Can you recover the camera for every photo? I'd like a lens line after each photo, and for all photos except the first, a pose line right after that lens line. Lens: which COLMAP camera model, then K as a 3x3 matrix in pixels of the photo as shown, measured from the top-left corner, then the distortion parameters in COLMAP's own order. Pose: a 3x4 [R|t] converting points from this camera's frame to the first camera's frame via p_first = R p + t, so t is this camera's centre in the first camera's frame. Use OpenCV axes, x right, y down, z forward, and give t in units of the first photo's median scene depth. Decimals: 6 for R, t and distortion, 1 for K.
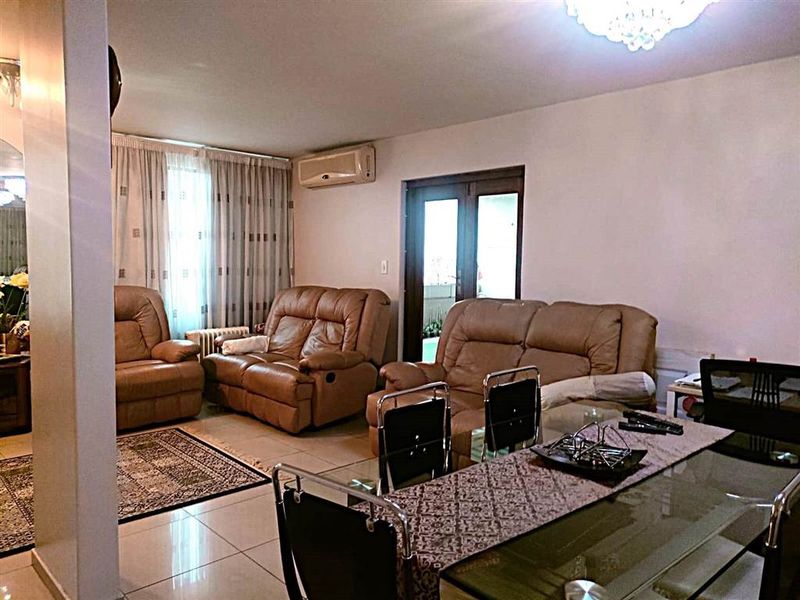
lens RADIAL K [[585.1, 0, 400.0], [0, 585.1, 300.0], [0, 0, 1]] dist [0.037196, 0.000076]
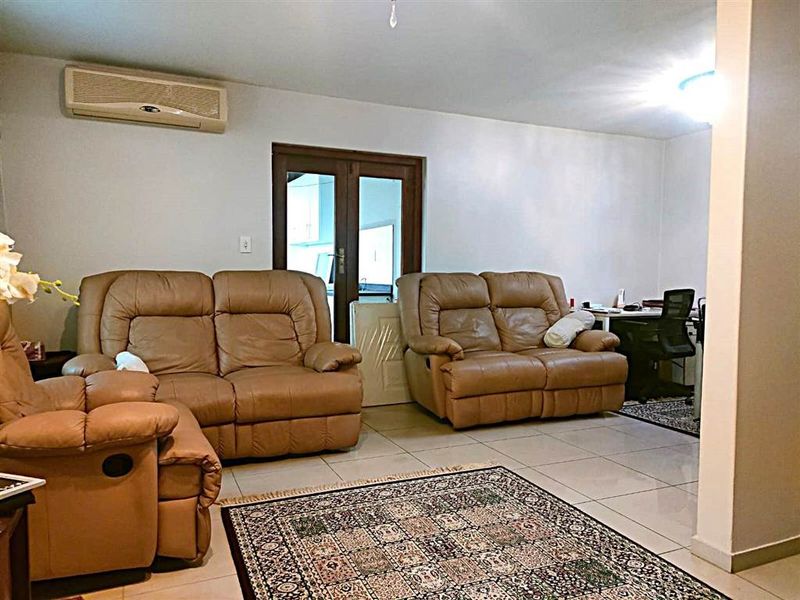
lens RADIAL K [[585.1, 0, 400.0], [0, 585.1, 300.0], [0, 0, 1]] dist [0.037196, 0.000076]
pose [[0.337486, -0.053164, 0.939828, -0.890891], [0.063373, 0.997422, 0.033665, 0.007334], [-0.939195, 0.048199, 0.339985, 0.664029]]
